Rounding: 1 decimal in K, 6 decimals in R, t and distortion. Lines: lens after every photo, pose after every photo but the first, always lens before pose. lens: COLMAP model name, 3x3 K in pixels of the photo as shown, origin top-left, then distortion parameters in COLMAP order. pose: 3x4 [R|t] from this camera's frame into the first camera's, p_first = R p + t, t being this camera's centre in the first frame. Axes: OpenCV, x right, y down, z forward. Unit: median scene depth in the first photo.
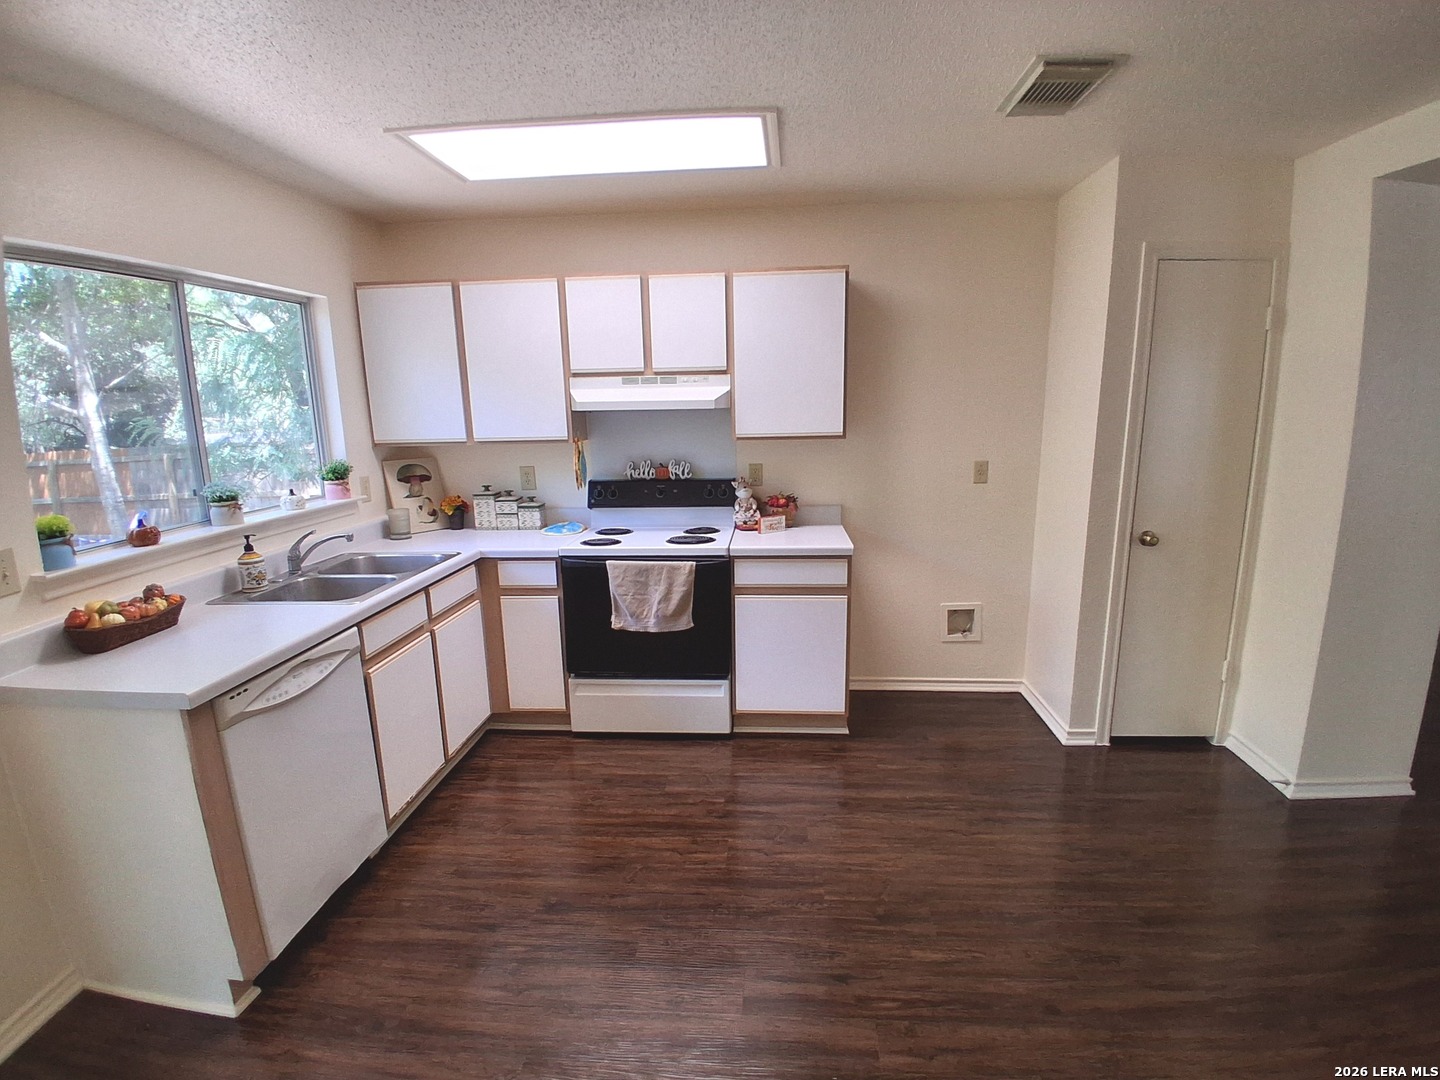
lens RADIAL K [[717.2, 0, 723.7], [0, 717.2, 553.7], [0, 0, 1]] dist [-0.010702, -0.025546]
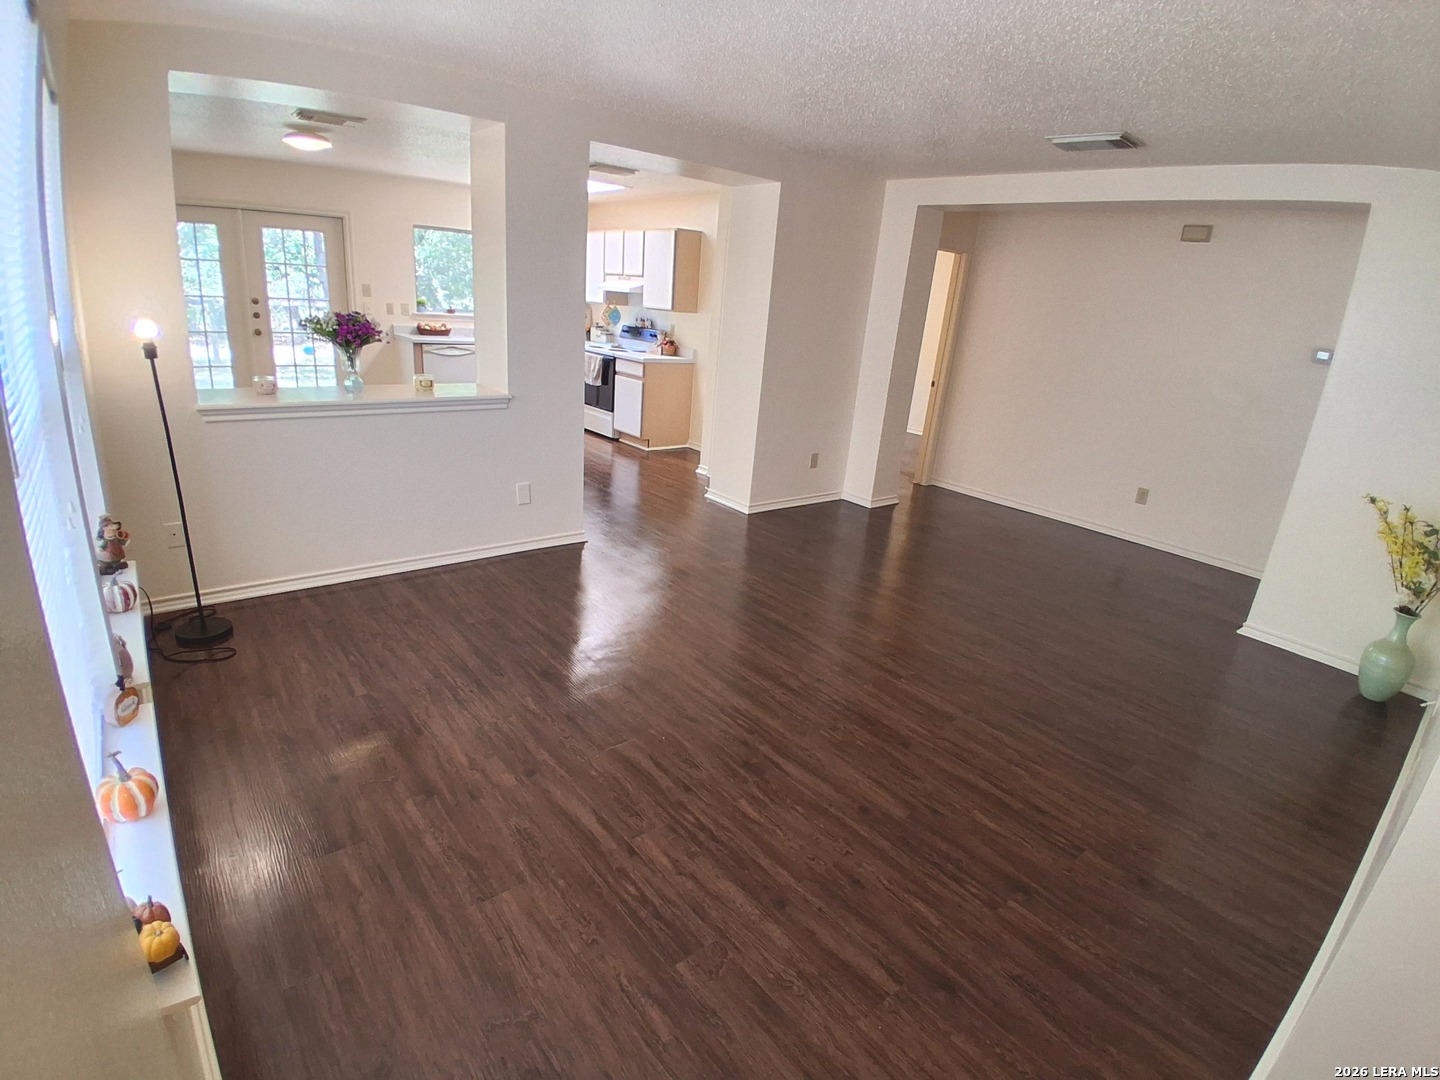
lens RADIAL K [[717.2, 0, 716.8], [0, 717.2, 550.4], [0, 0, 1]] dist [-0.010702, -0.025546]
pose [[0.680905, 0.309980, -0.663537, 1.928147], [-0.236902, 0.950525, 0.200947, 0.054207], [0.692998, 0.020368, 0.720652, -0.430439]]
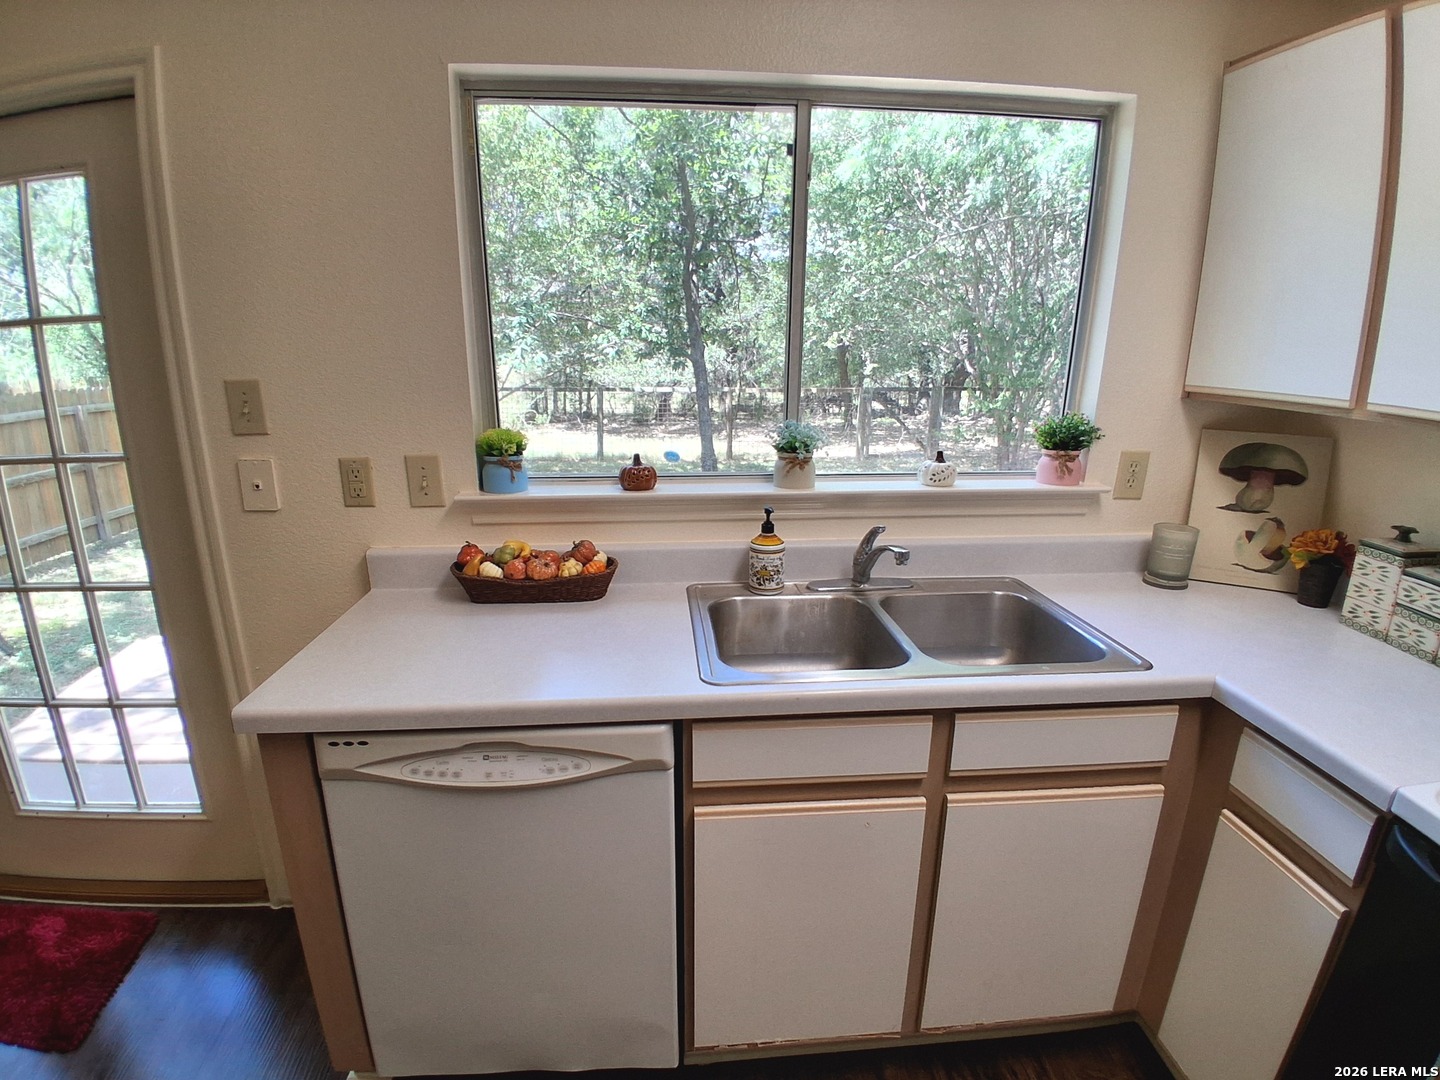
lens RADIAL K [[717.2, 0, 714.9], [0, 717.2, 554.6], [0, 0, 1]] dist [-0.010702, -0.025546]
pose [[0.164606, 0.294847, -0.941260, -0.034941], [-0.212691, 0.942437, 0.258020, -0.112910], [0.963155, 0.157726, 0.217843, 0.631012]]
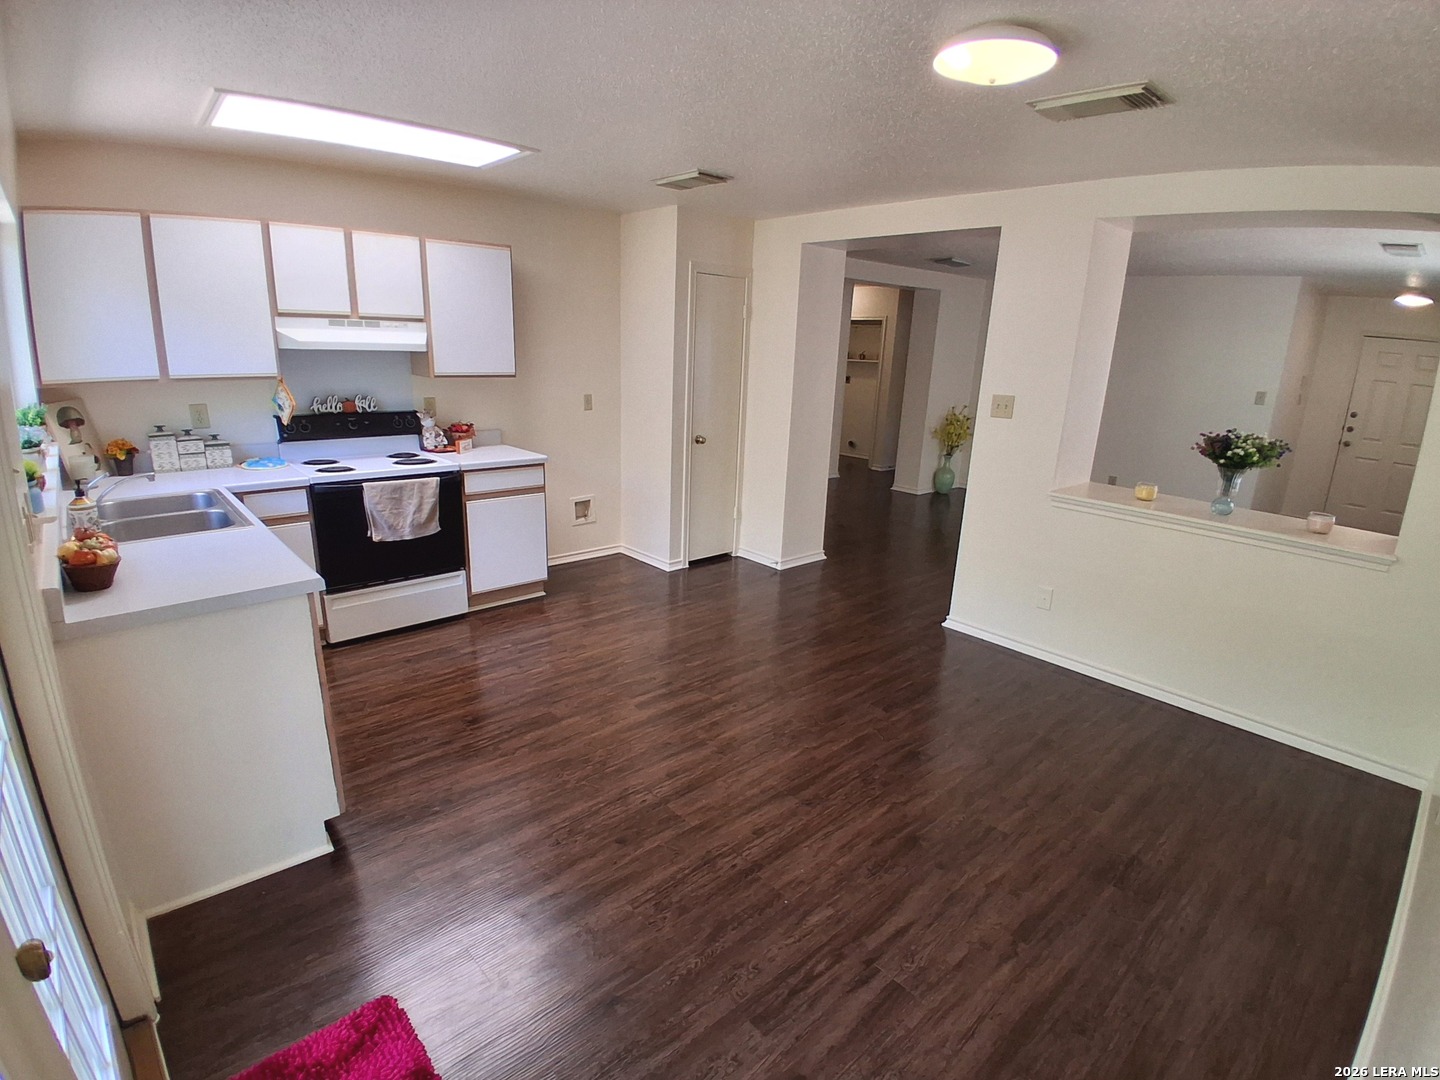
lens RADIAL K [[717.2, 0, 714.8], [0, 717.2, 562.5], [0, 0, 1]] dist [-0.010702, -0.025546]
pose [[0.687358, -0.169846, 0.706181, -0.588448], [0.098658, 0.985096, 0.140900, 0.028047], [-0.719587, -0.027179, 0.693870, -0.204422]]
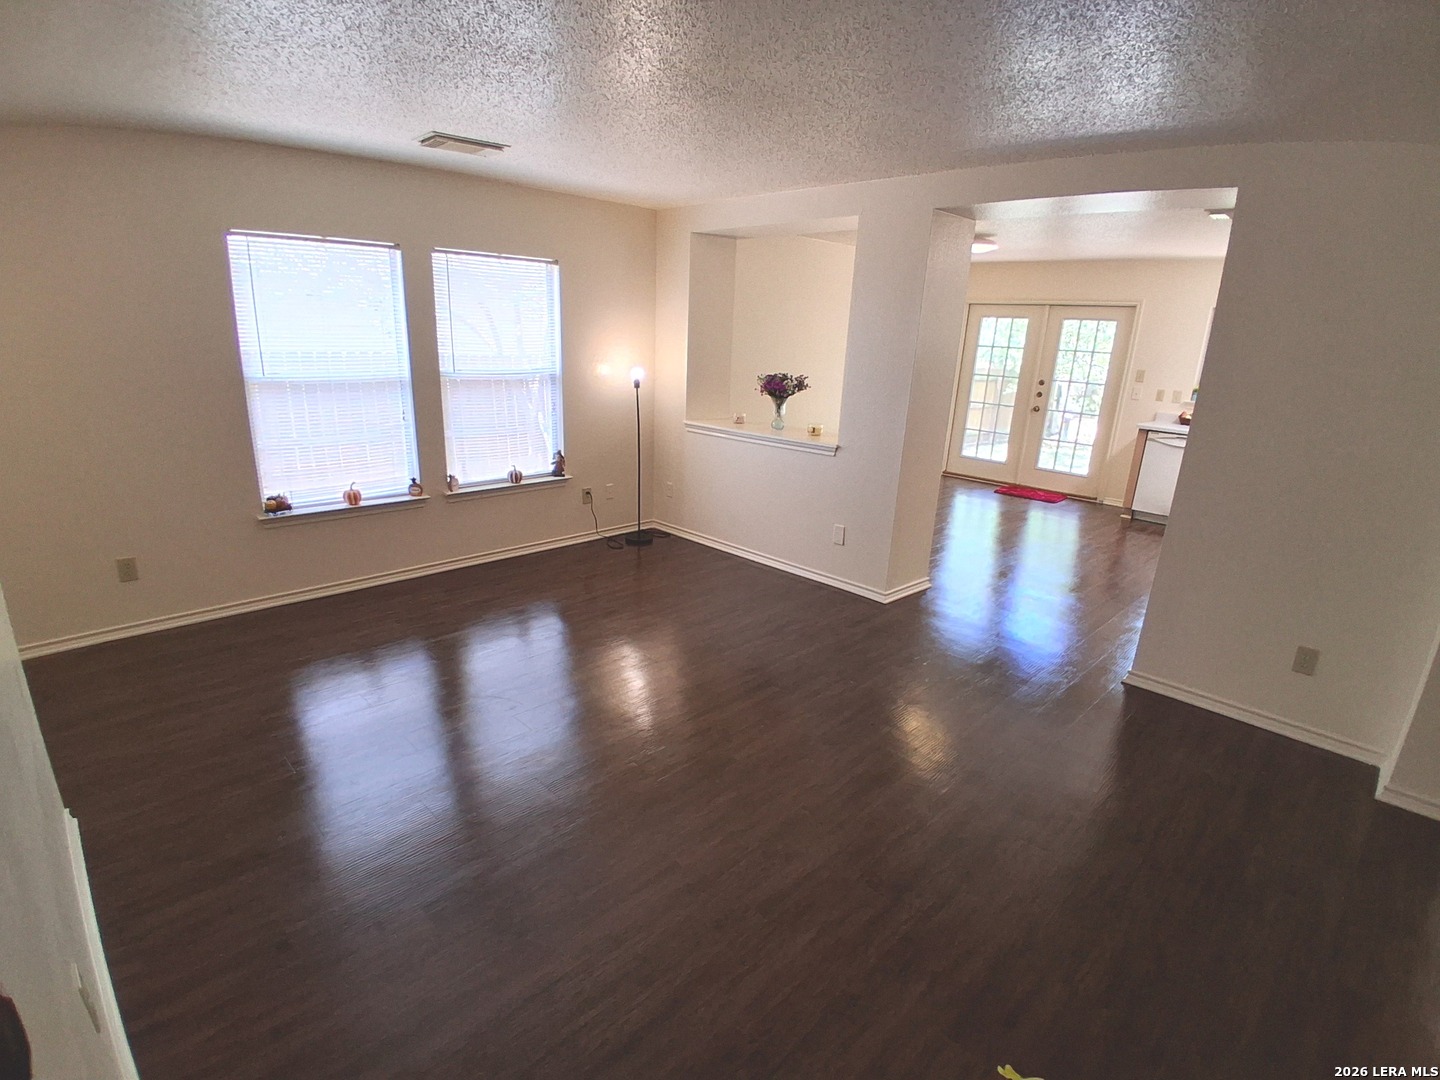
lens RADIAL K [[717.2, 0, 713.0], [0, 717.2, 540.8], [0, 0, 1]] dist [-0.010702, -0.025546]
pose [[-0.652060, 0.207845, -0.729122, 2.006954], [-0.184219, 0.889435, 0.418292, -0.238463], [0.735446, 0.407070, -0.541676, 0.841178]]
